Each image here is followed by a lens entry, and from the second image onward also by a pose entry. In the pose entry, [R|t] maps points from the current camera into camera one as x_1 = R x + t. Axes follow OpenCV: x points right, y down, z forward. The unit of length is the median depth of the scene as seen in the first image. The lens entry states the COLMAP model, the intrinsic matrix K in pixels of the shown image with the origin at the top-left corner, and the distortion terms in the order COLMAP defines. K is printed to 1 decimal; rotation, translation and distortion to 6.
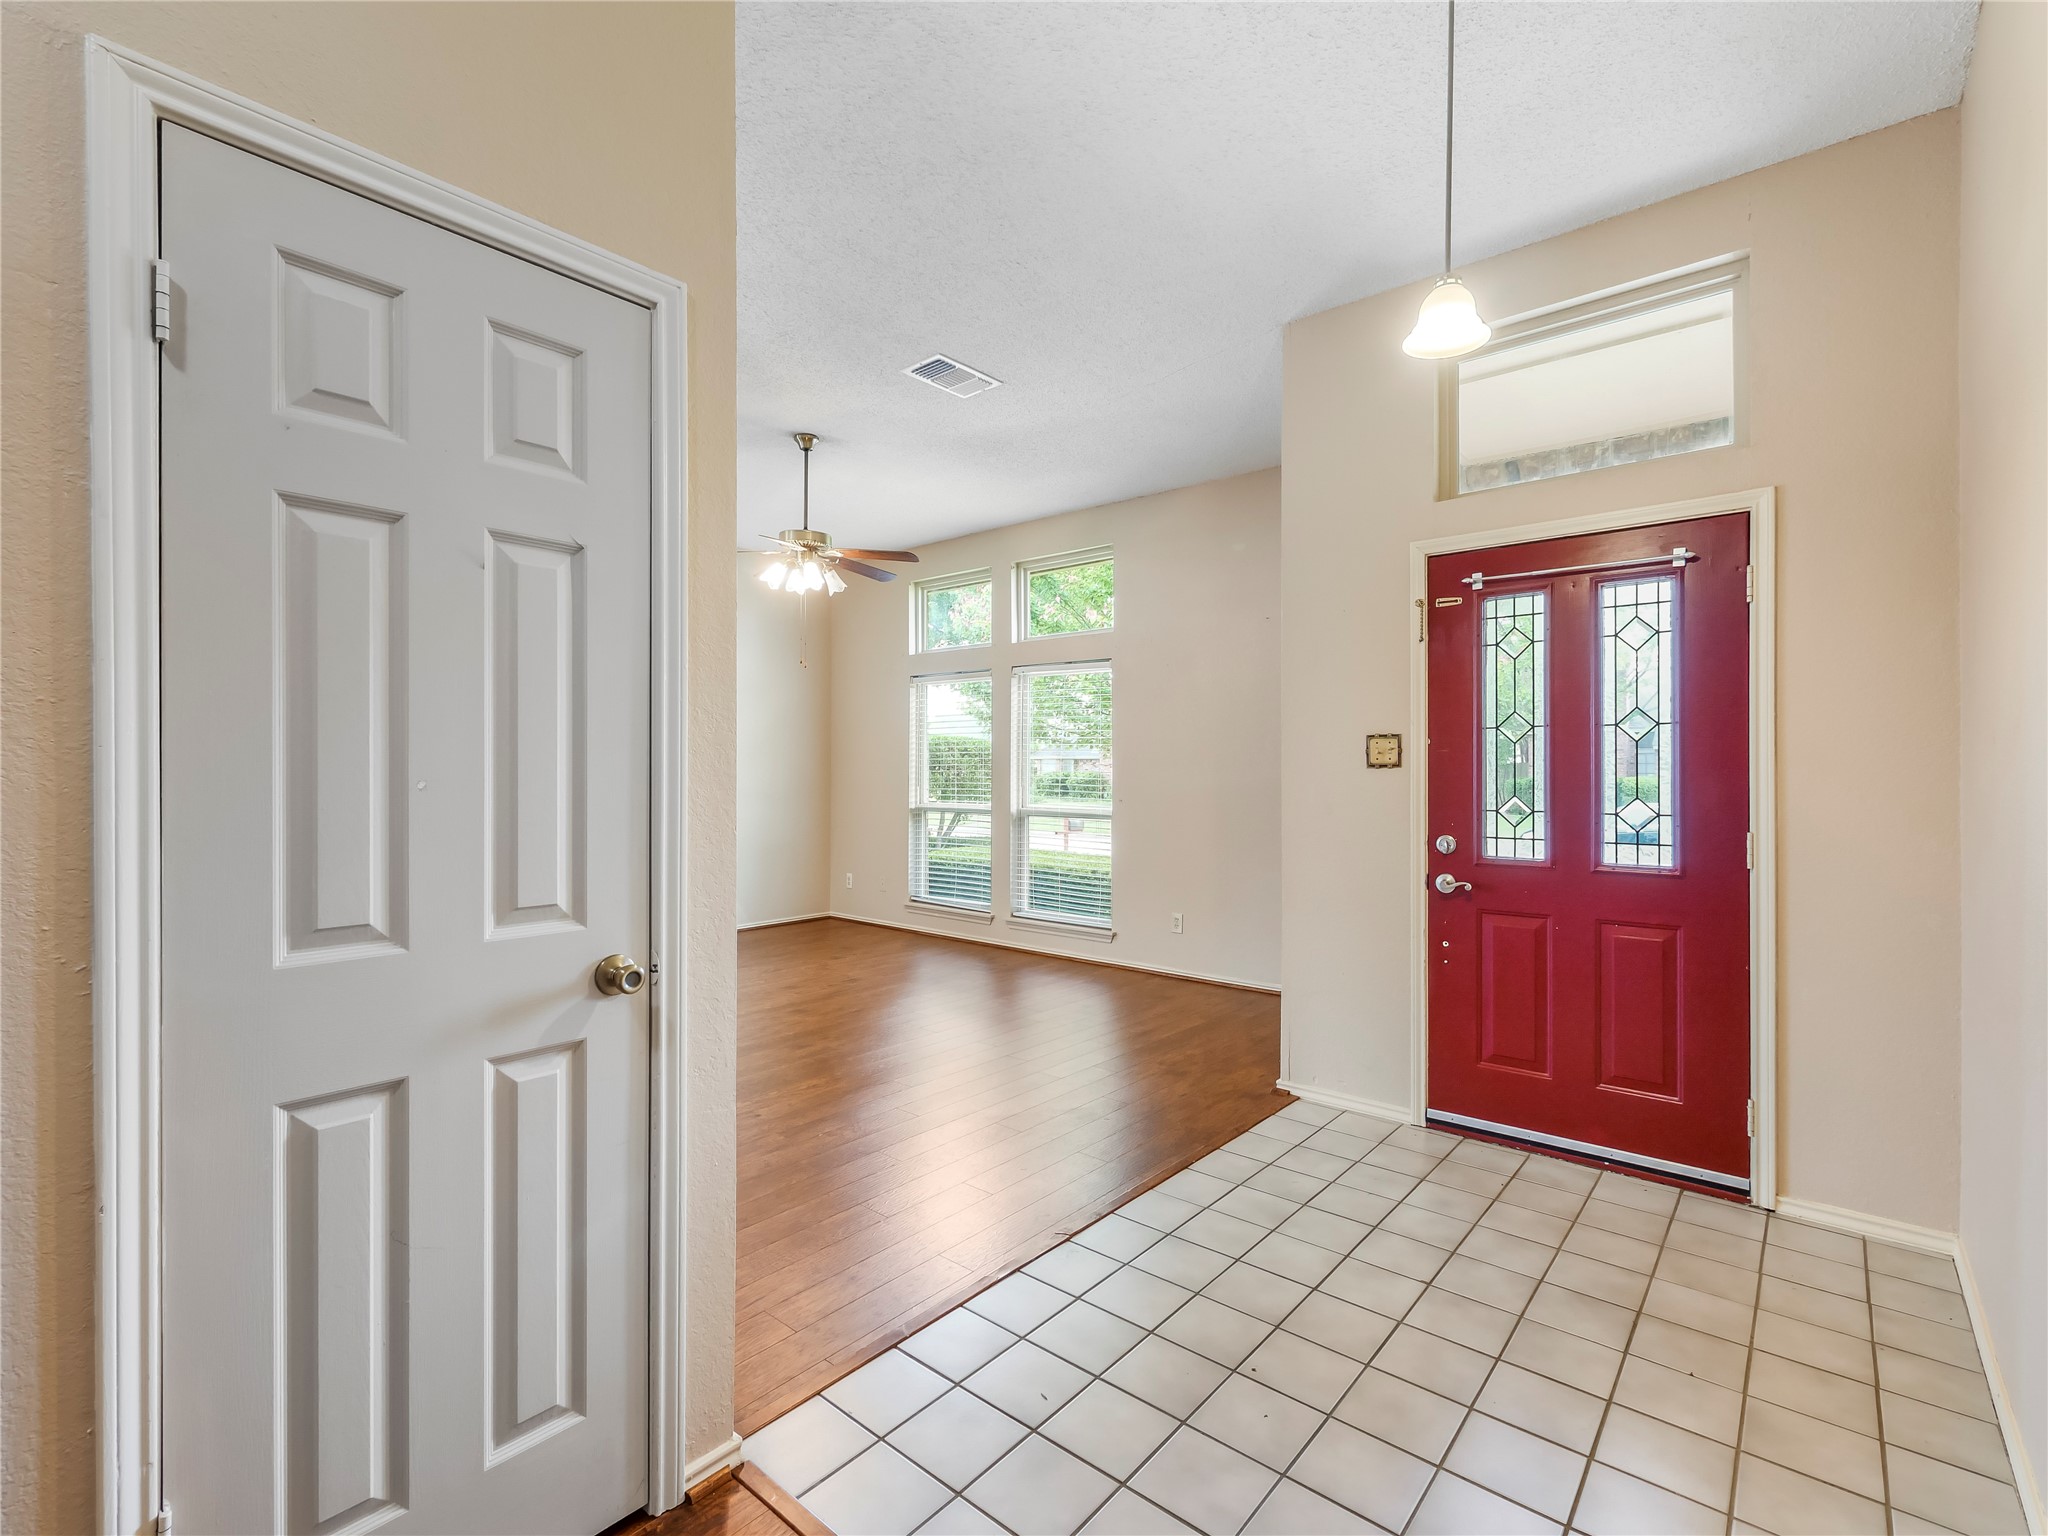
lens RADIAL K [[940.0, 0, 1023.7], [0, 940.0, 769.5], [0, 0, 1]] dist [0.003235, 0.000333]
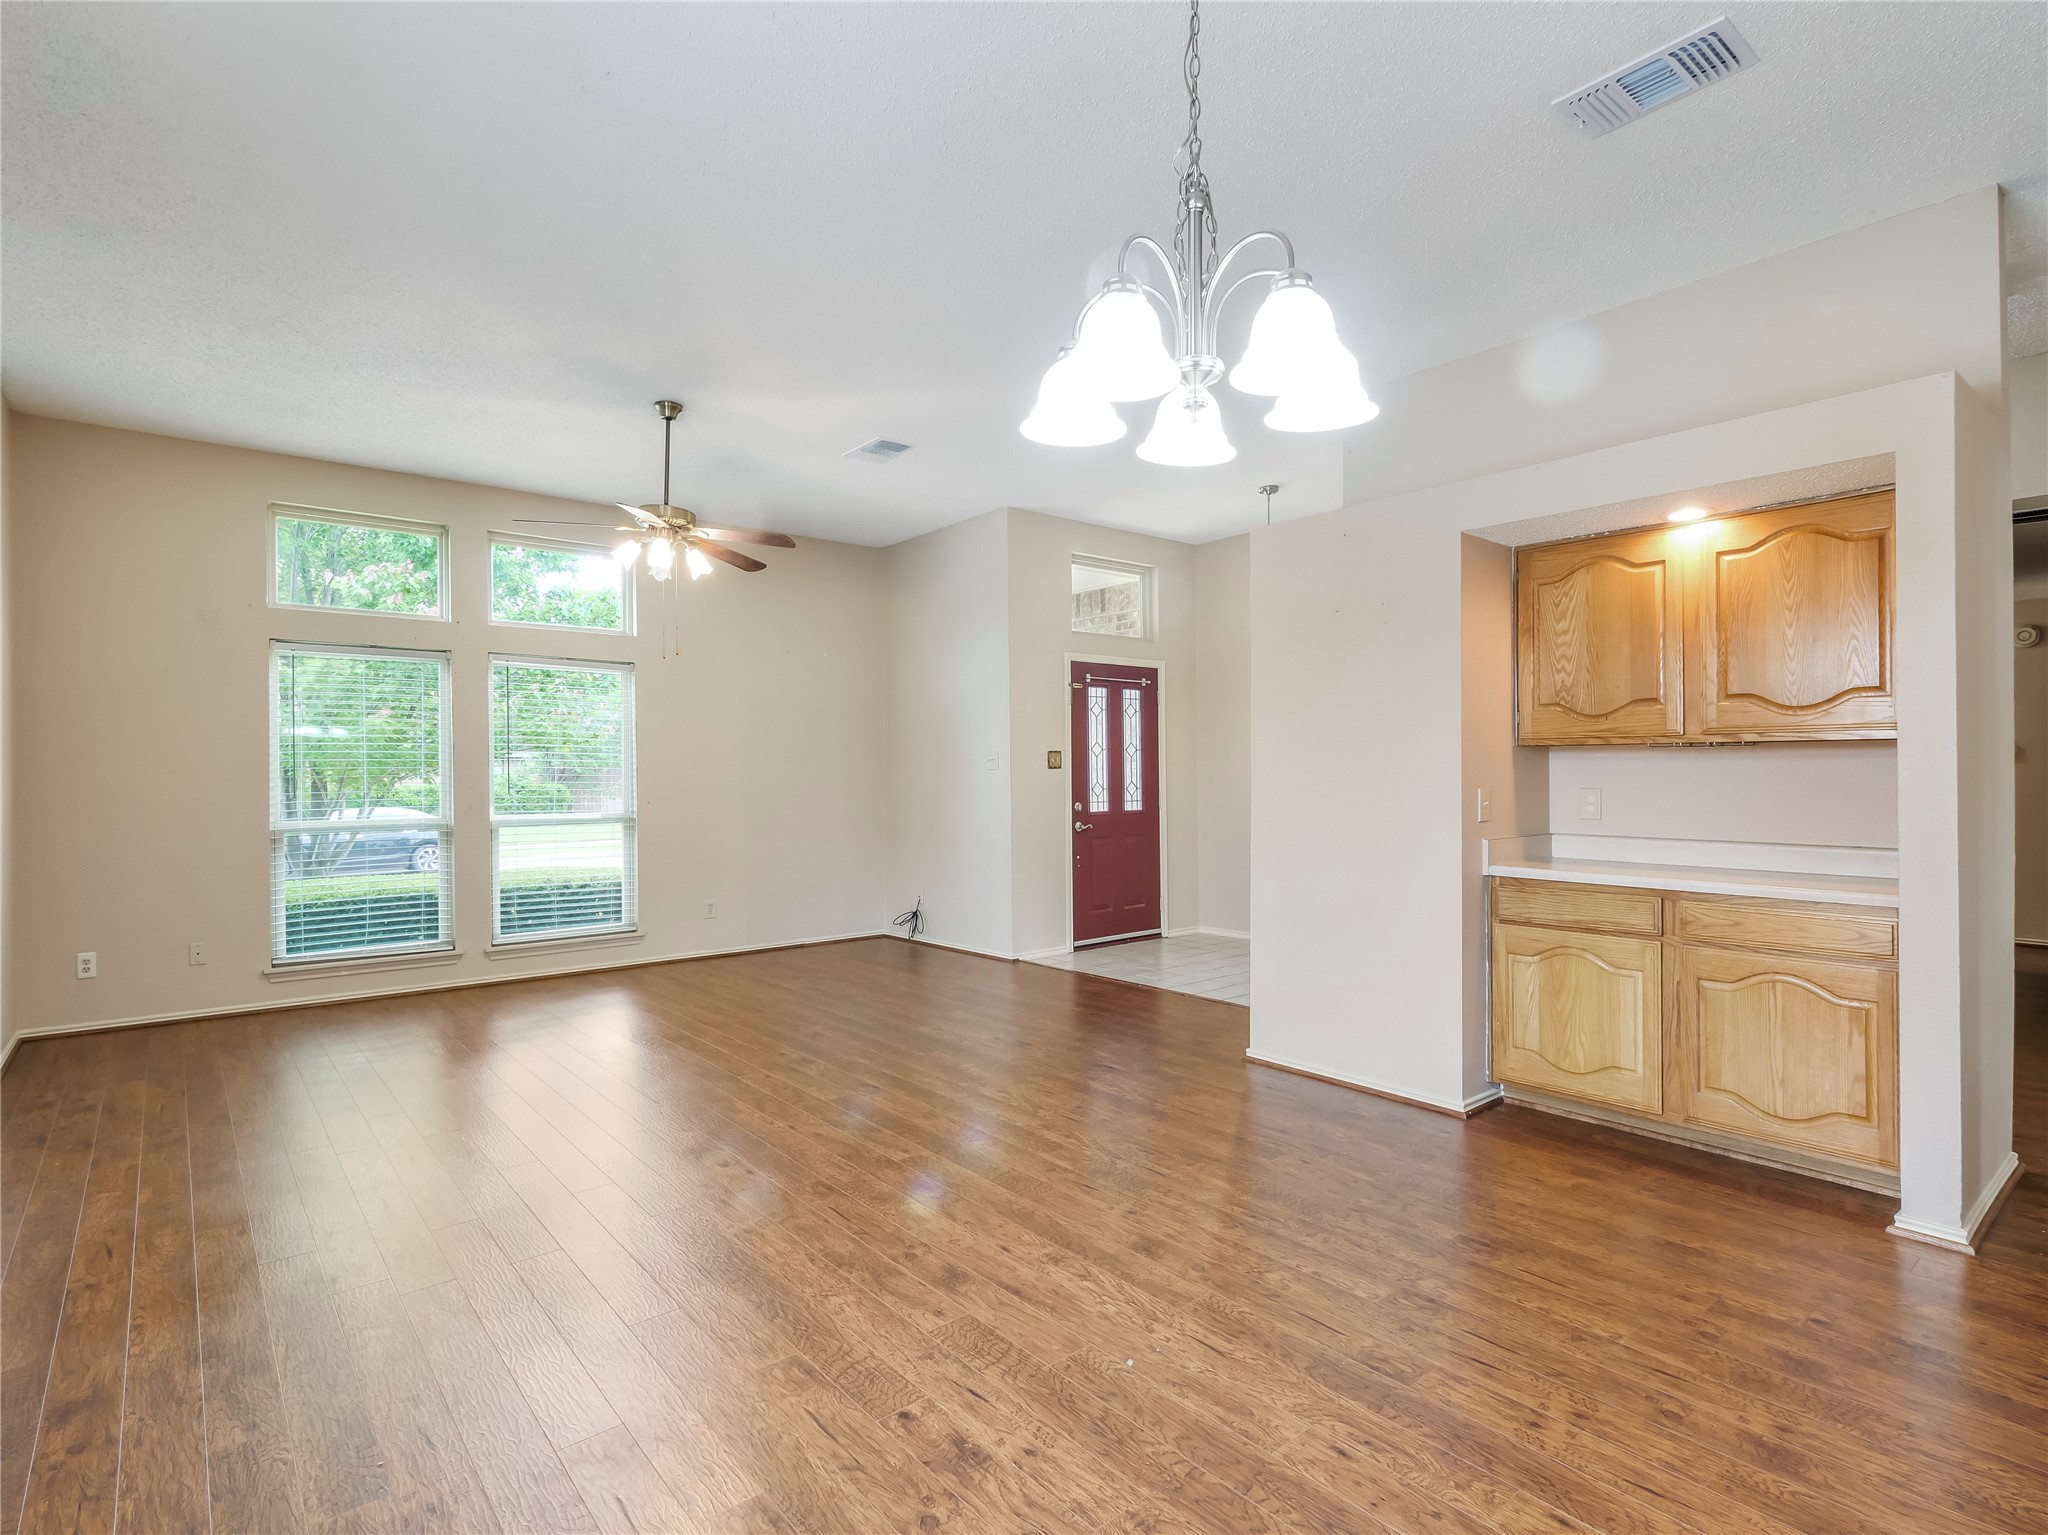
lens RADIAL K [[1026.3, 0, 1028.5], [0, 1026.3, 771.8], [0, 0, 1]] dist [0.001950, 0.001272]
pose [[0.170783, 0.004867, 0.985297, -1.691415], [0.009511, 0.999933, -0.006588, 0.018129], [-0.985263, 0.010496, 0.170725, 0.719125]]
